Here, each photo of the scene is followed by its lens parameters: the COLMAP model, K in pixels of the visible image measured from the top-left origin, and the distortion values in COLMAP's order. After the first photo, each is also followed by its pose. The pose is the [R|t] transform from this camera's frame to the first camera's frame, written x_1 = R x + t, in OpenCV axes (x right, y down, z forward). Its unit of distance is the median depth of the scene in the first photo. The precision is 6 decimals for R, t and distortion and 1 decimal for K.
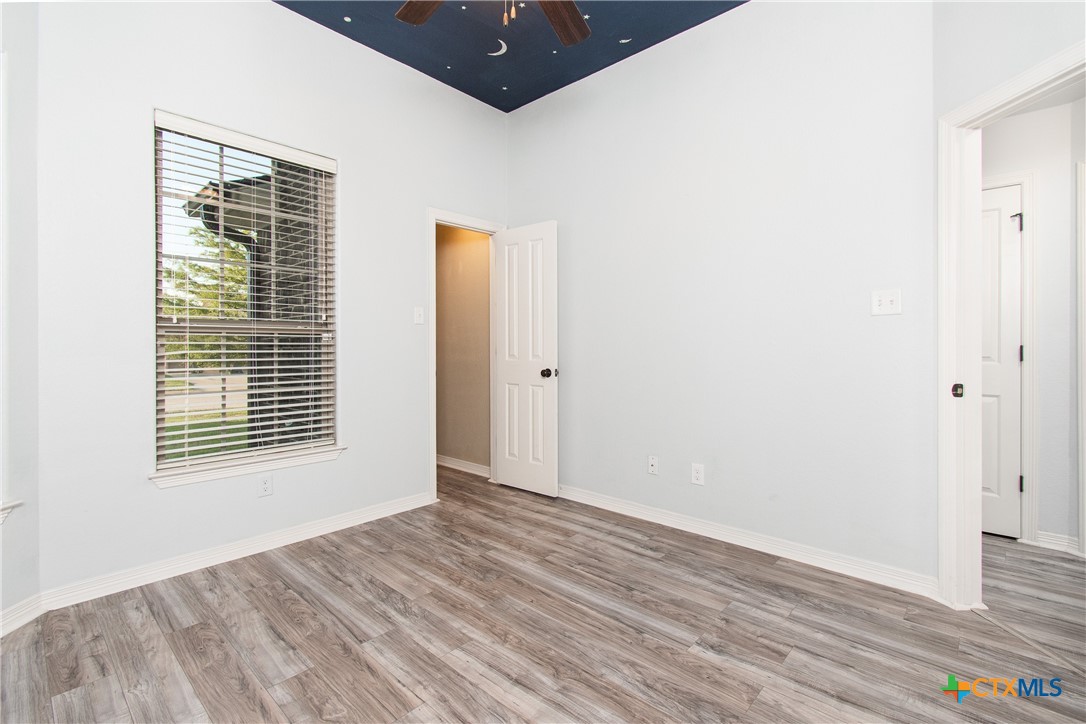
lens RADIAL K [[489.1, 0, 541.3], [0, 489.1, 354.9], [0, 0, 1]] dist [0.005278, -0.002053]
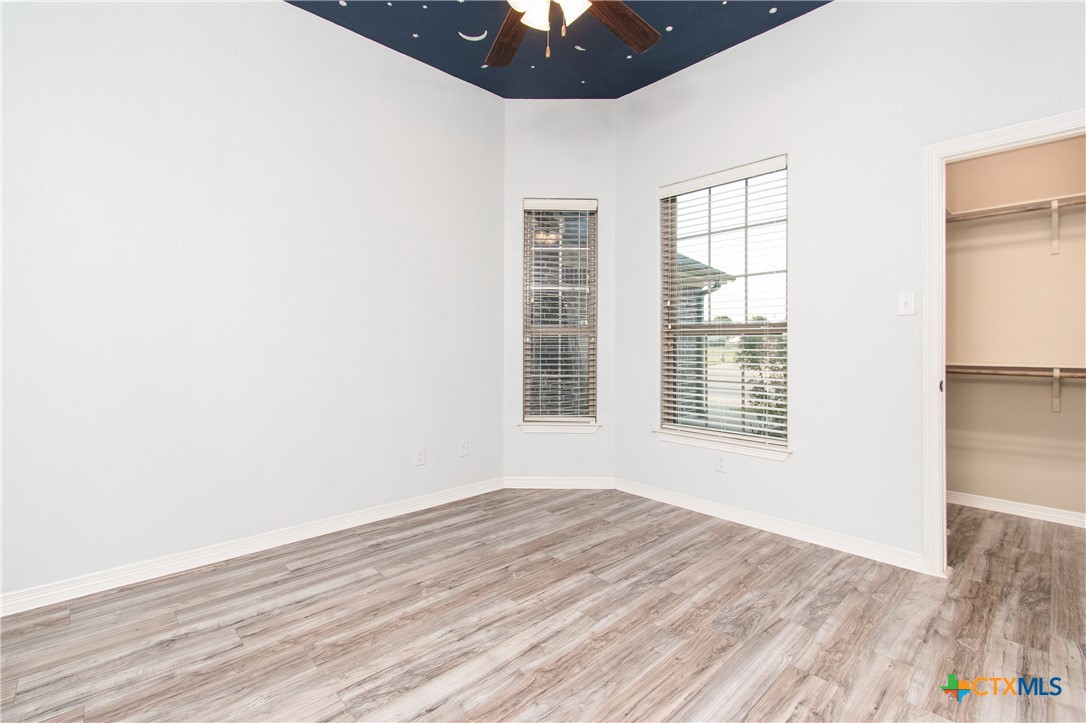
lens RADIAL K [[489.1, 0, 550.6], [0, 489.1, 358.9], [0, 0, 1]] dist [0.005278, -0.002053]
pose [[-0.062823, 0.027743, -0.997639, 0.805162], [-0.018838, 0.999403, 0.028978, -0.010853], [0.997847, 0.020614, -0.062263, 0.850327]]
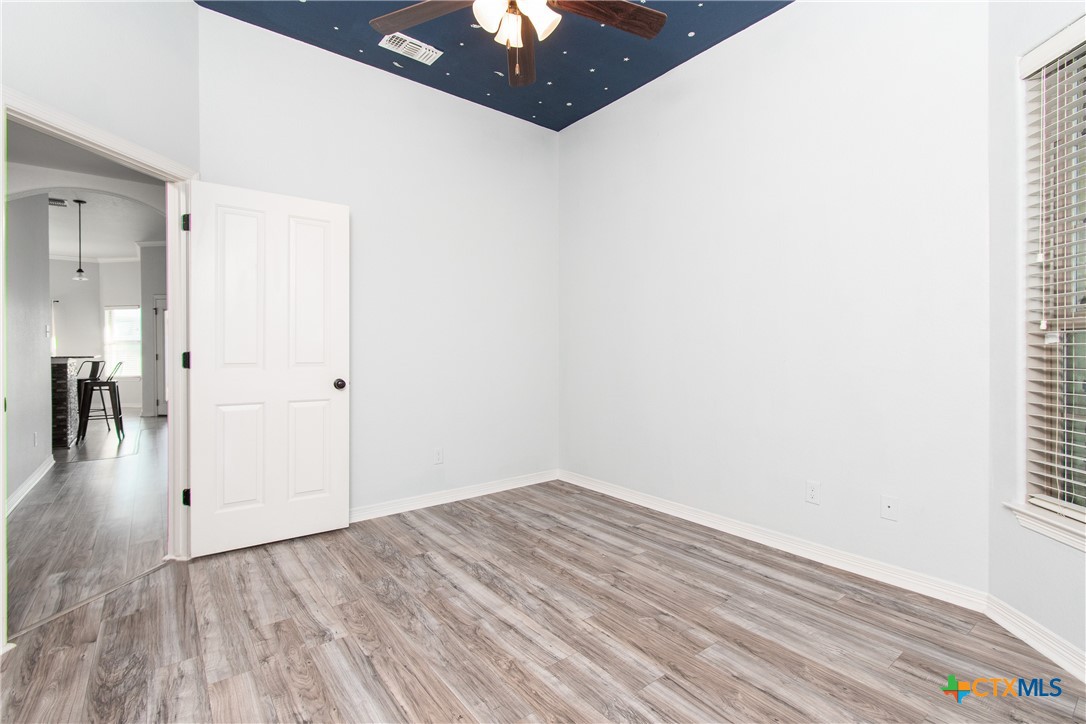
lens RADIAL K [[489.1, 0, 541.6], [0, 489.1, 360.3], [0, 0, 1]] dist [0.005278, -0.002053]
pose [[-0.986375, -0.000039, 0.164513, -0.254929], [0.005233, 0.999487, 0.031611, -0.028252], [-0.164430, 0.032041, -0.985868, 1.693303]]
